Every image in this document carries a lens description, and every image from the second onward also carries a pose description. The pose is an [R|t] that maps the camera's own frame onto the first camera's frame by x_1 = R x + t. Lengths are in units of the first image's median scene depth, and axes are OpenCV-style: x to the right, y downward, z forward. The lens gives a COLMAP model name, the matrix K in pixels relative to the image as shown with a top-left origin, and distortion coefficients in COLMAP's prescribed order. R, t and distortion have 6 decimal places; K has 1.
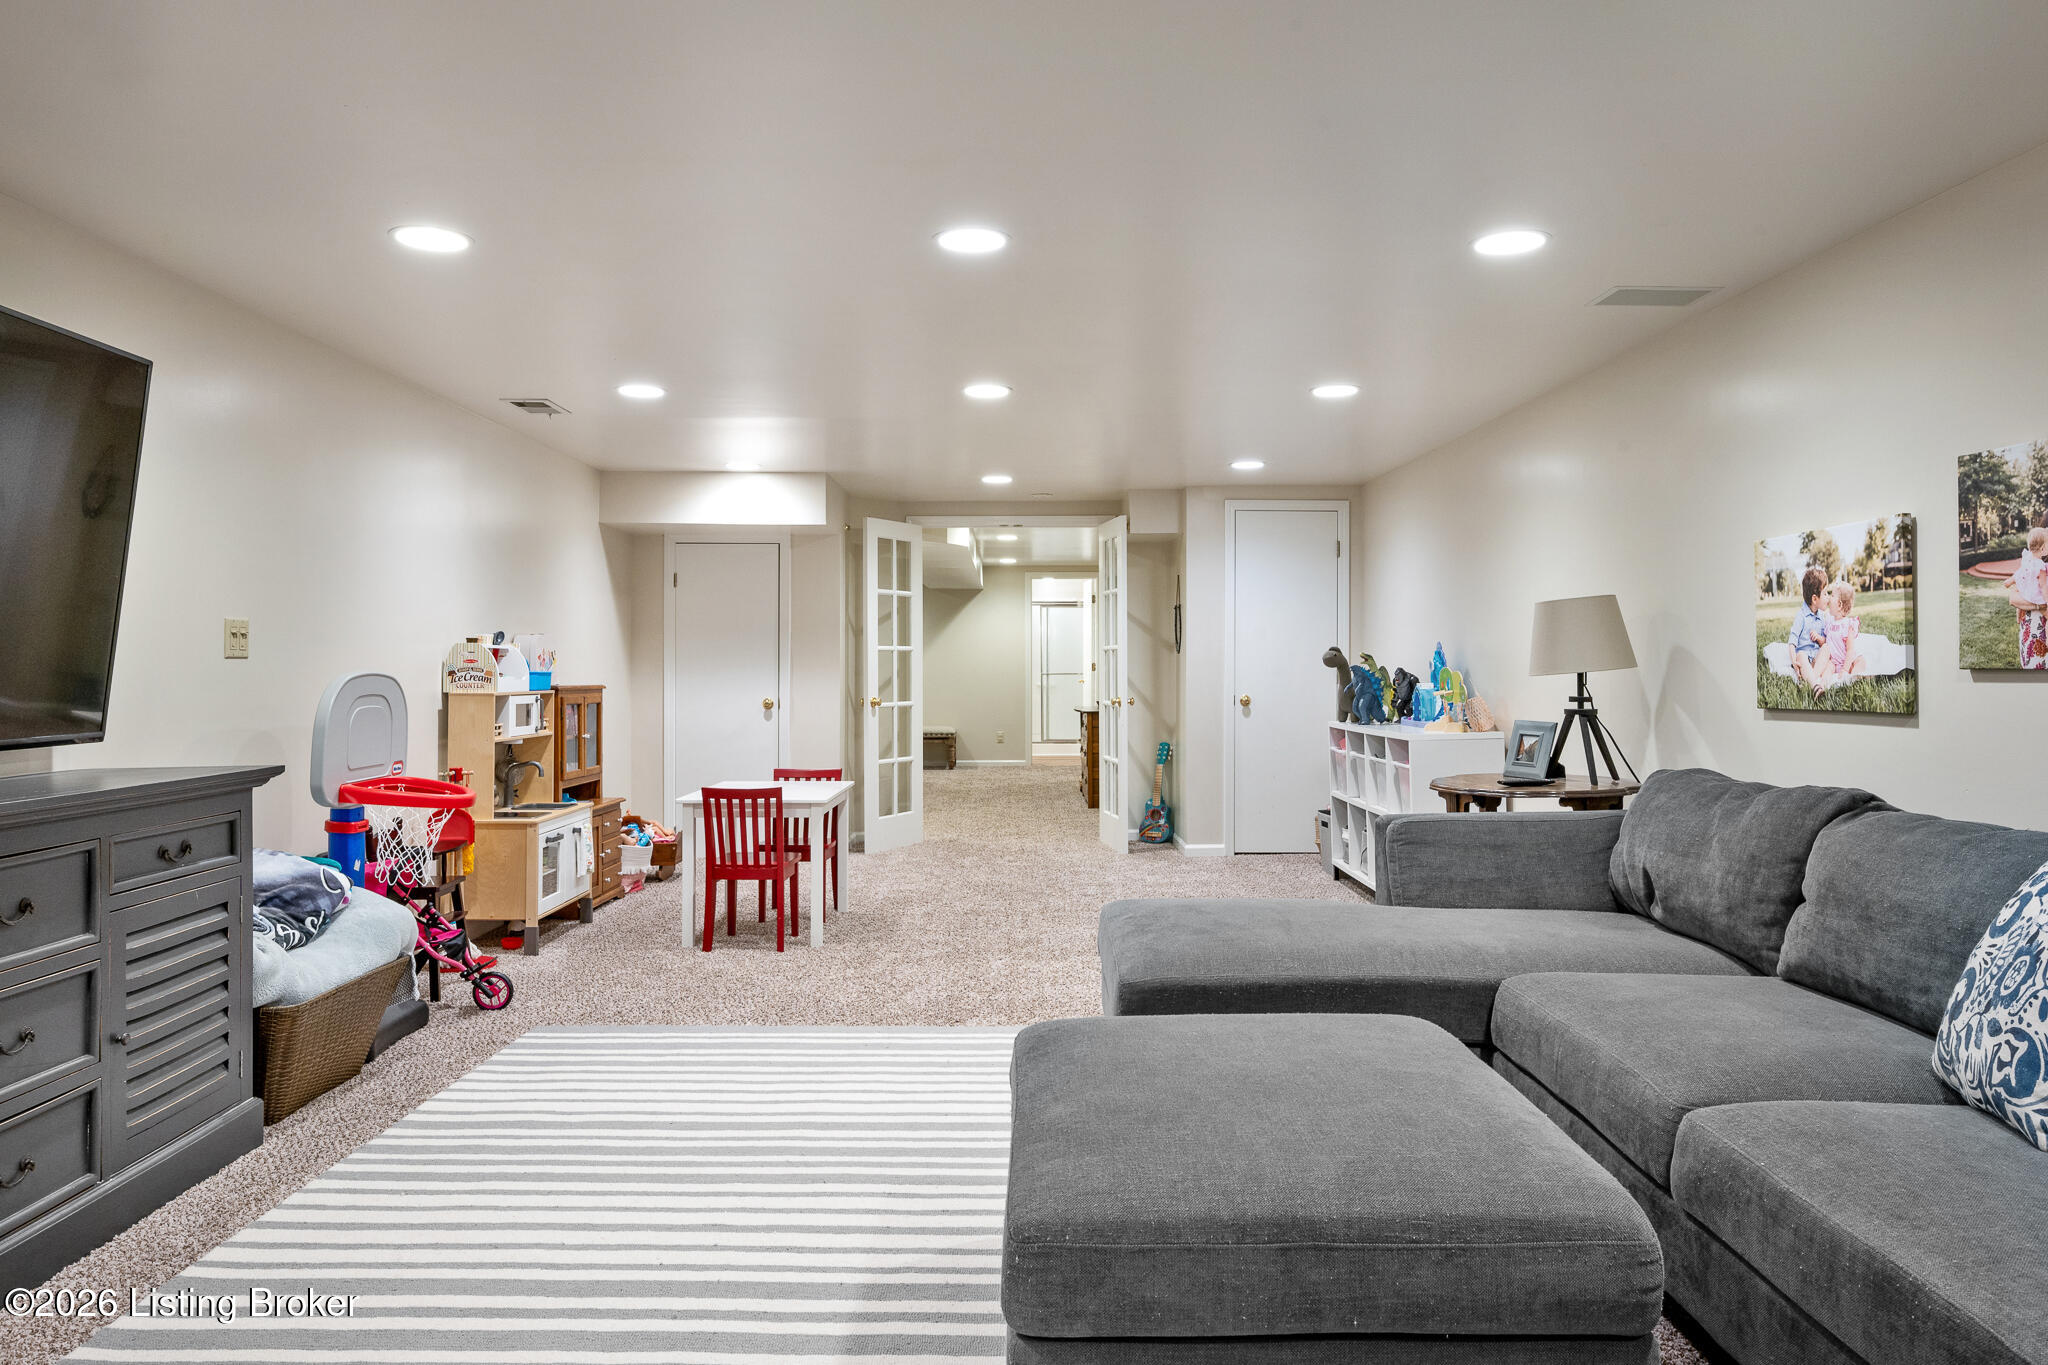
lens RADIAL K [[1302.4, 0, 1026.2], [0, 1302.4, 670.1], [0, 0, 1]] dist [-0.004353, -0.000864]
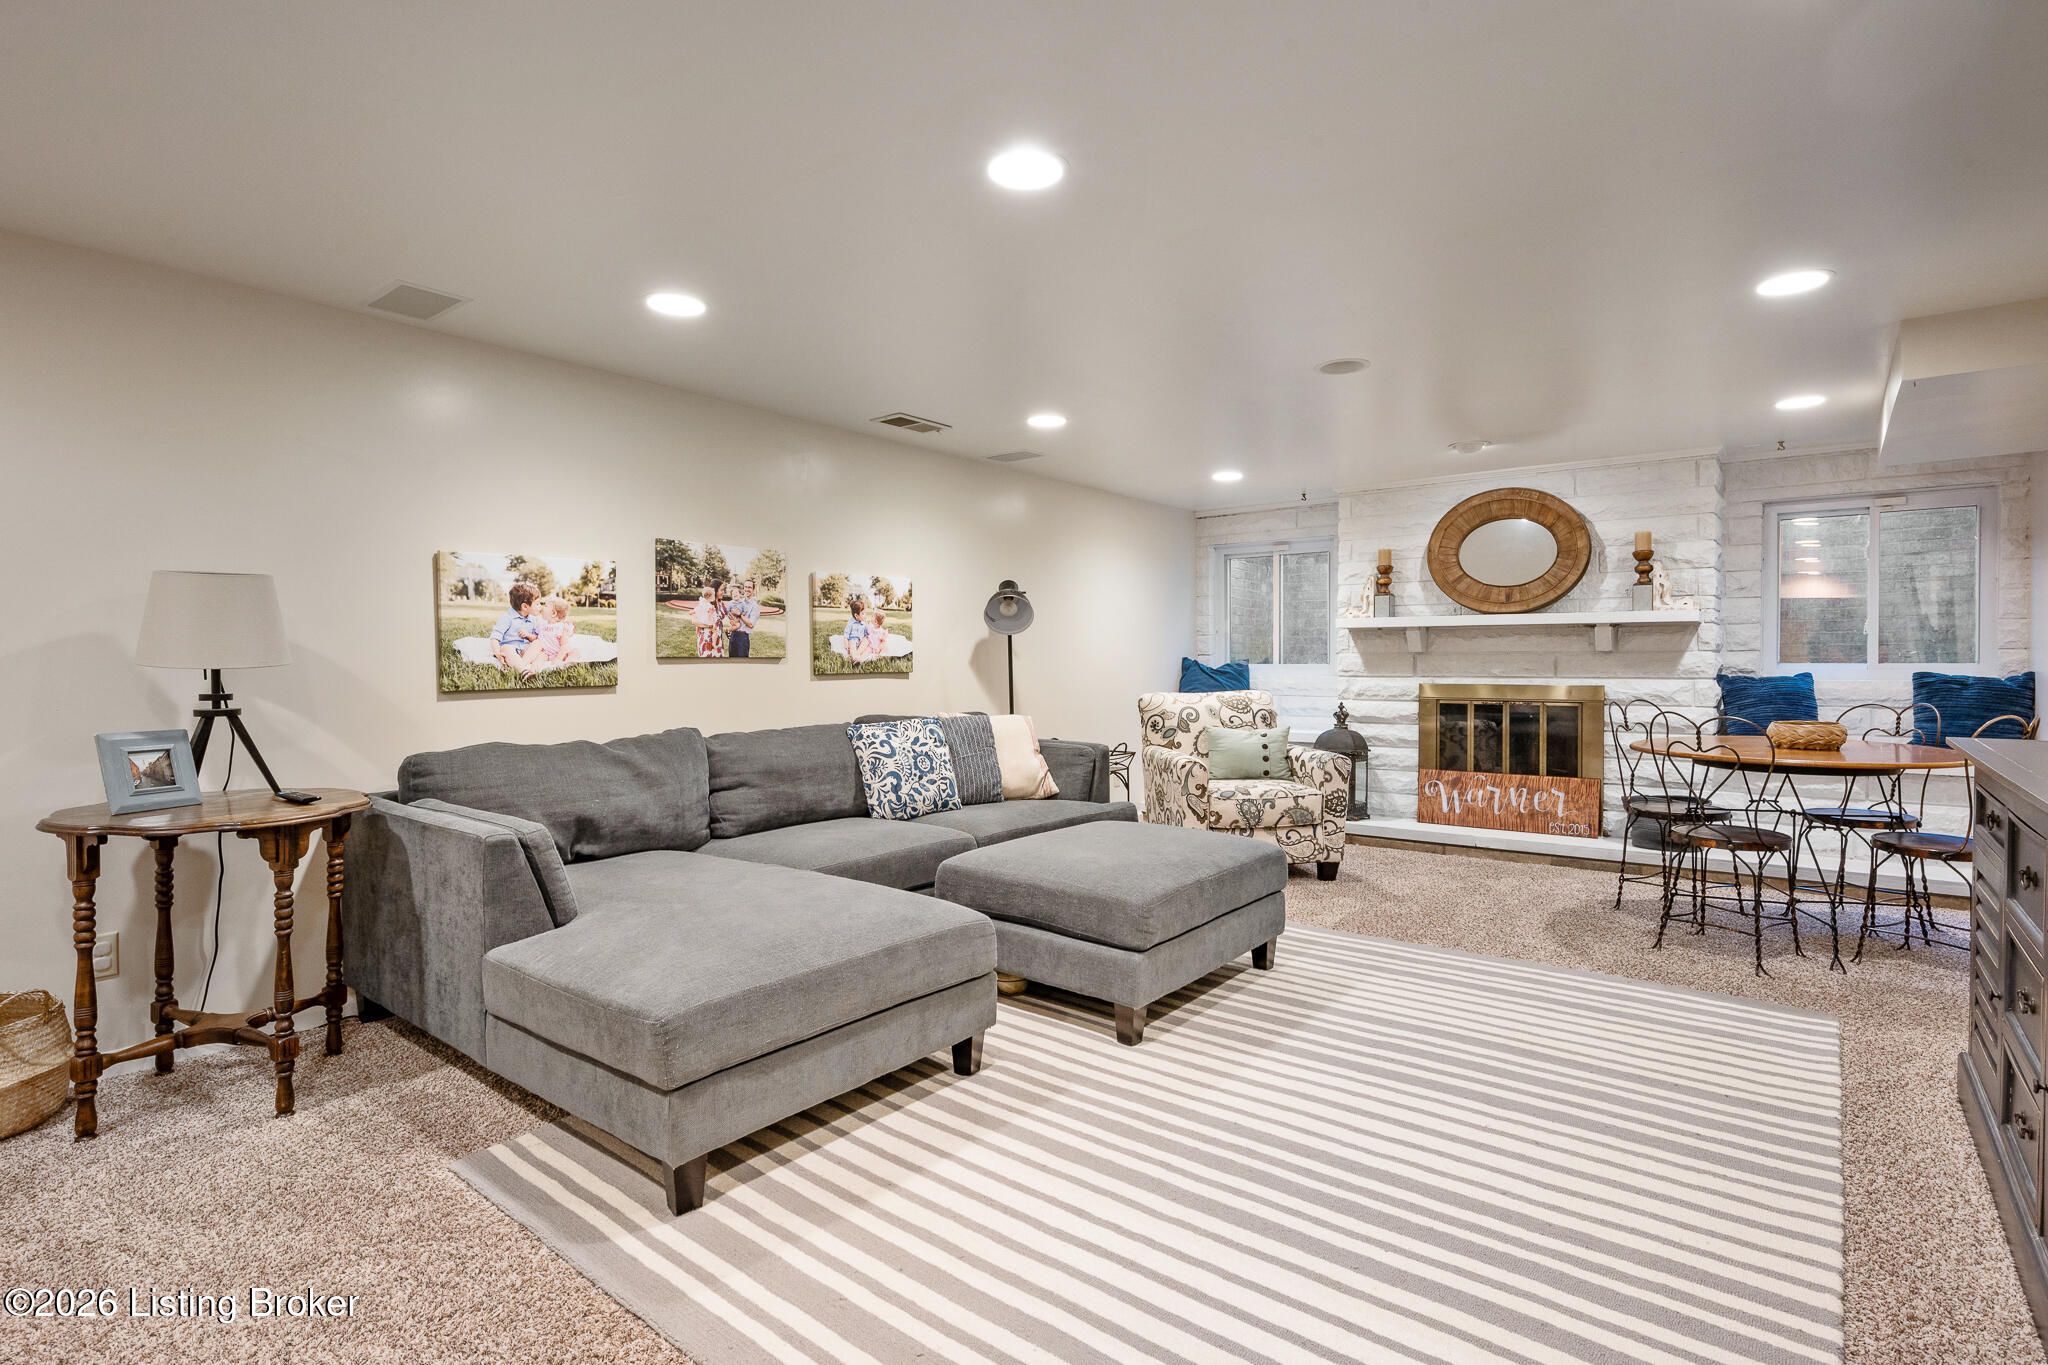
lens RADIAL K [[1007.4, 0, 1029.3], [0, 1007.4, 678.6], [0, 0, 1]] dist [-0.000375, -0.000010]
pose [[-0.780478, -0.010925, 0.625088, -0.487439], [0.005248, 0.999698, 0.024026, -0.002054], [-0.625161, 0.022032, -0.780185, 1.574980]]
